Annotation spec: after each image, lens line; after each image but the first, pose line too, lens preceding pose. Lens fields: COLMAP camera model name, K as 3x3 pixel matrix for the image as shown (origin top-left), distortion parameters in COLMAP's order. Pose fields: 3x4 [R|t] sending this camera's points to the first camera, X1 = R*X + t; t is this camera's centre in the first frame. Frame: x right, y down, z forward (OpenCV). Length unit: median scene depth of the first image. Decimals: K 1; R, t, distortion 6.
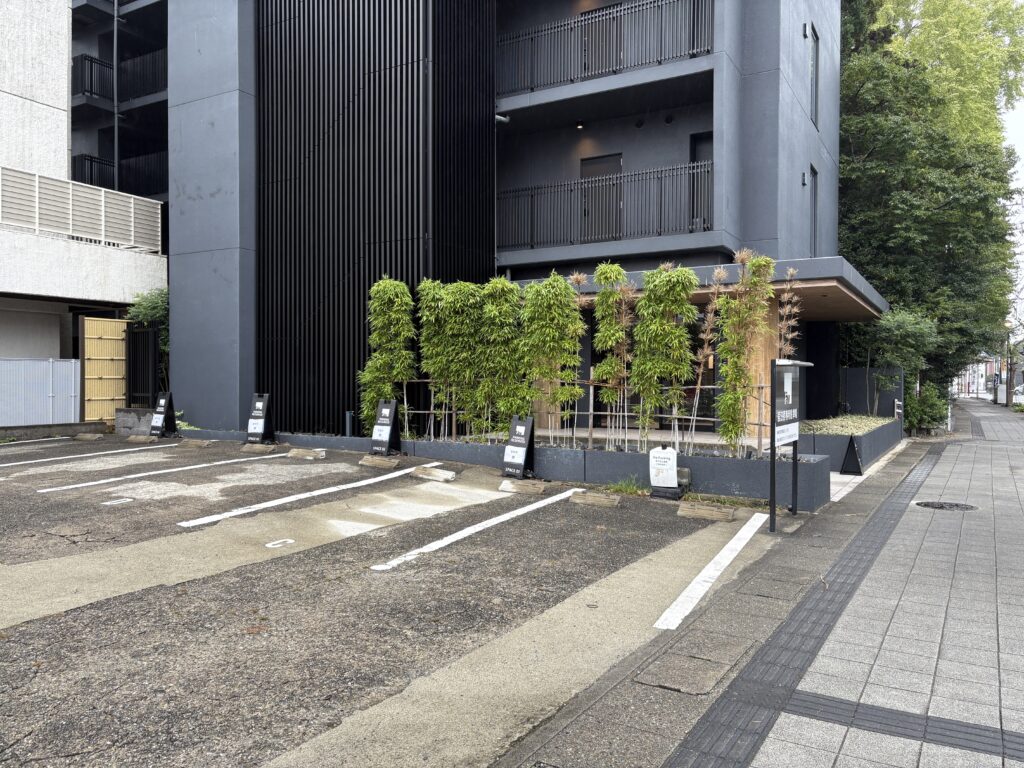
lens RADIAL K [[777.7, 0, 515.9], [0, 777.7, 384.3], [0, 0, 1]] dist [0.030486, -0.020026]
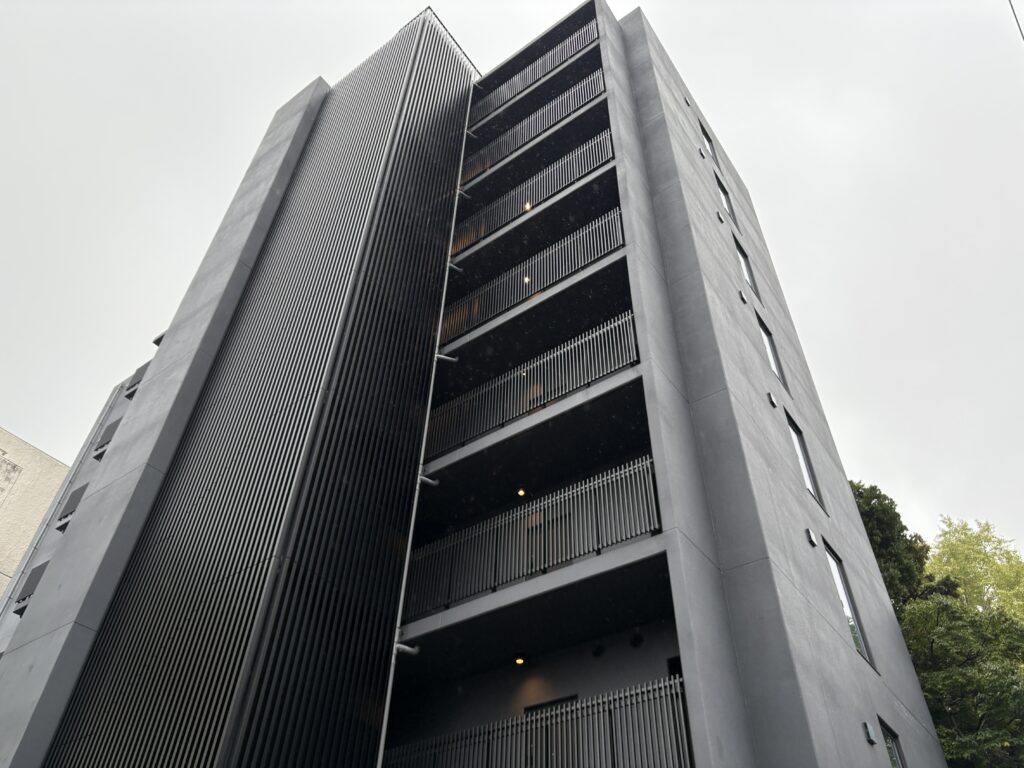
lens RADIAL K [[777.7, 0, 510.0], [0, 777.7, 389.3], [0, 0, 1]] dist [0.030486, -0.020026]
pose [[0.992741, -0.063614, -0.102069, 0.146759], [-0.026107, 0.714449, -0.699201, -0.004913], [0.117402, 0.696790, 0.707602, 0.285271]]
